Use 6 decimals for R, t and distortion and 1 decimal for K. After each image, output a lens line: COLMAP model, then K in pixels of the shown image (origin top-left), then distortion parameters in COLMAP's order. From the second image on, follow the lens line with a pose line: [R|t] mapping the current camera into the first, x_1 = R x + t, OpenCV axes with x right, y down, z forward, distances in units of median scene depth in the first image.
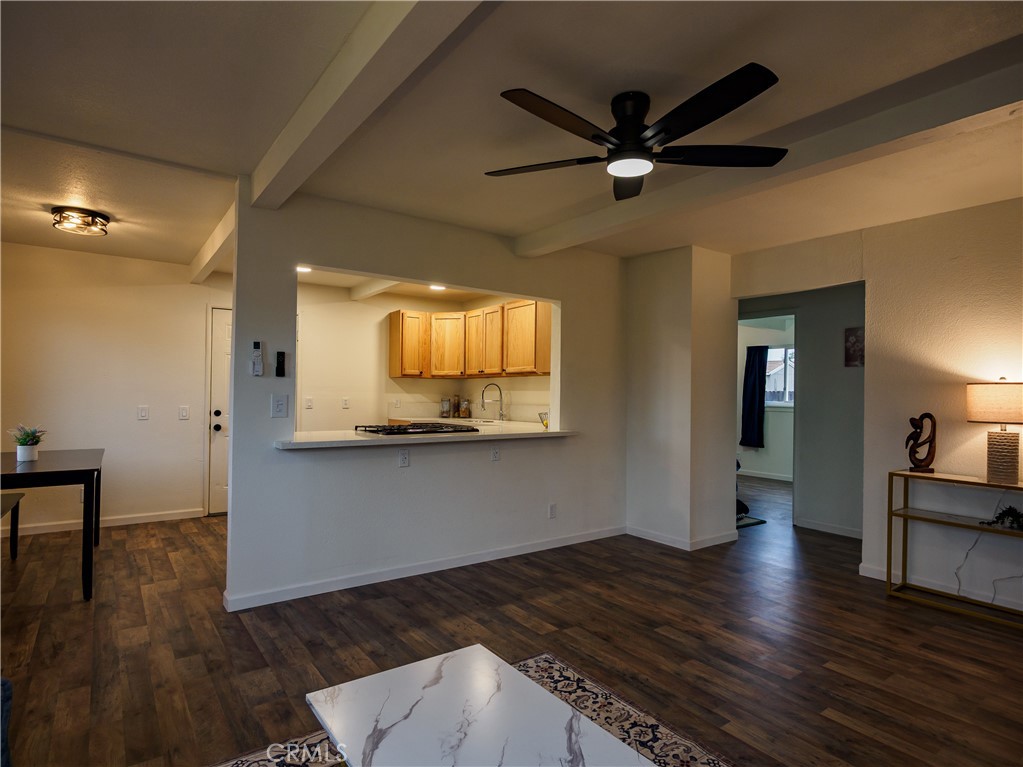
lens RADIAL K [[559.7, 0, 514.1], [0, 559.7, 383.8], [0, 0, 1]] dist [-0.012872, 0.003167]
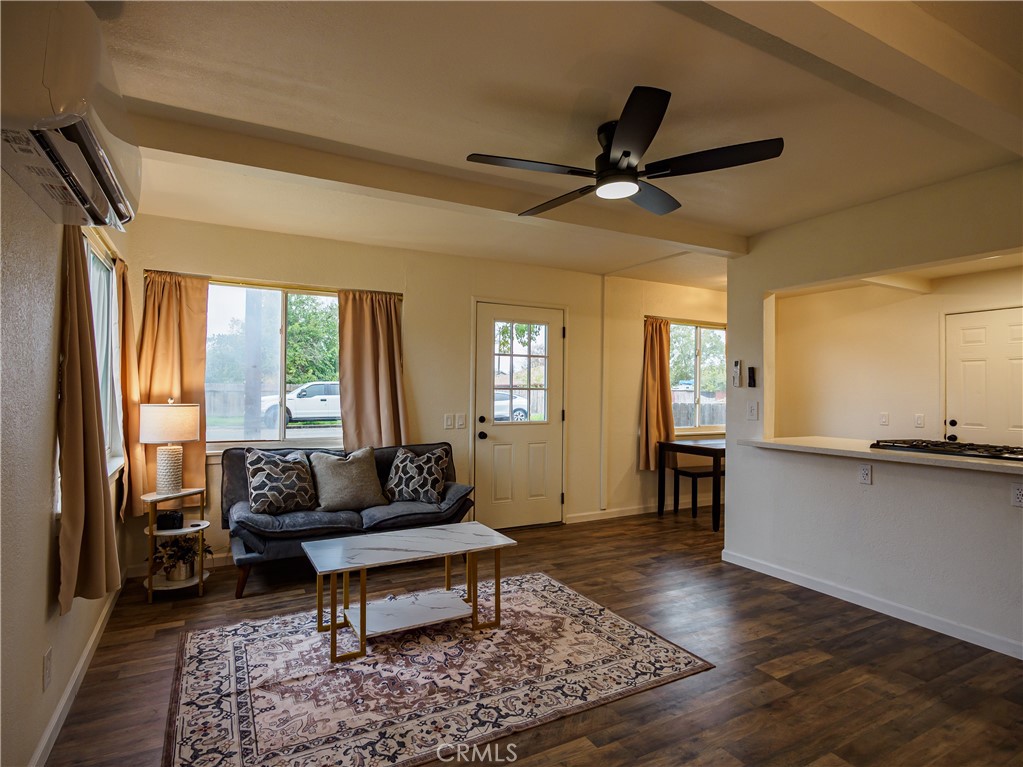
lens RADIAL K [[559.7, 0, 512.1], [0, 559.7, 387.4], [0, 0, 1]] dist [-0.012872, 0.003167]
pose [[-0.135103, -0.018781, -0.990654, 0.642267], [0.006557, 0.999782, -0.019848, 0.006489], [0.990810, -0.009177, -0.134950, 0.468938]]
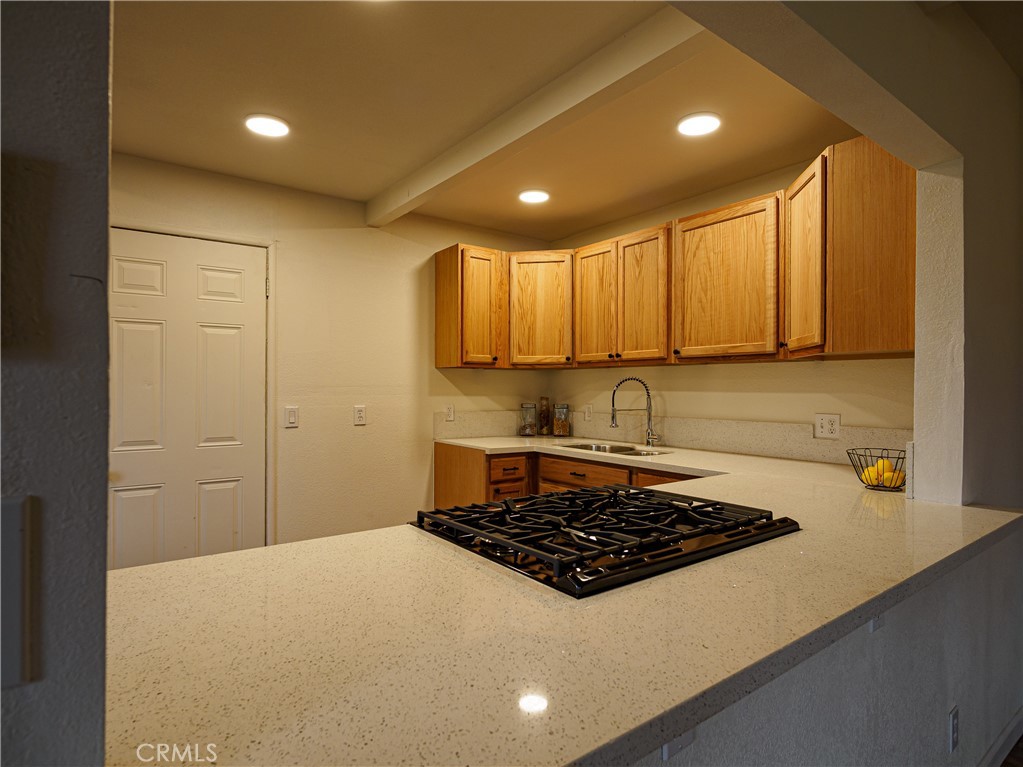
lens RADIAL K [[559.7, 0, 513.9], [0, 559.7, 382.9], [0, 0, 1]] dist [-0.012872, 0.003167]
pose [[0.999933, -0.006023, 0.009919, -0.222185], [0.005889, 0.999891, 0.013533, -0.005080], [-0.010000, -0.013473, 0.999859, 0.645873]]
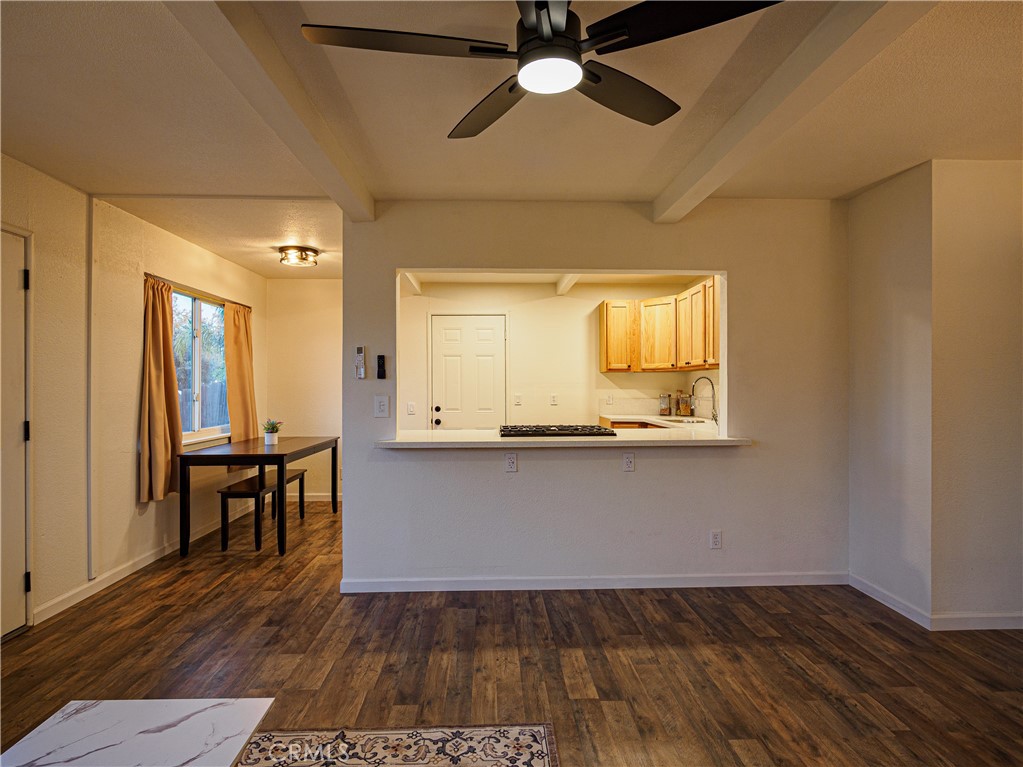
lens RADIAL K [[559.7, 0, 513.9], [0, 559.7, 383.2], [0, 0, 1]] dist [-0.012872, 0.003167]
pose [[0.828501, -0.014092, -0.559810, 0.276589], [0.022198, 0.999724, 0.007686, -0.005325], [0.559547, -0.018795, 0.828585, 0.194661]]
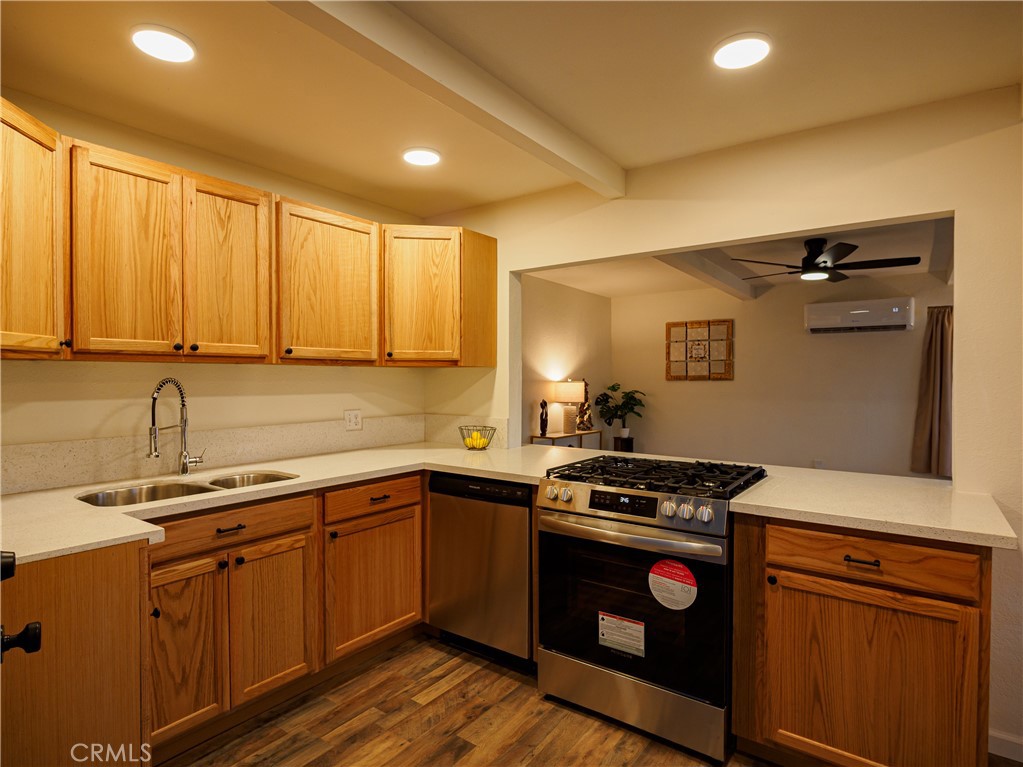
lens RADIAL K [[559.7, 0, 514.0], [0, 559.7, 382.3], [0, 0, 1]] dist [-0.012872, 0.003167]
pose [[-0.301224, -0.019795, 0.953348, -0.637132], [-0.024321, 0.999619, 0.013071, -0.012769], [-0.953243, -0.019250, -0.301591, 1.256760]]
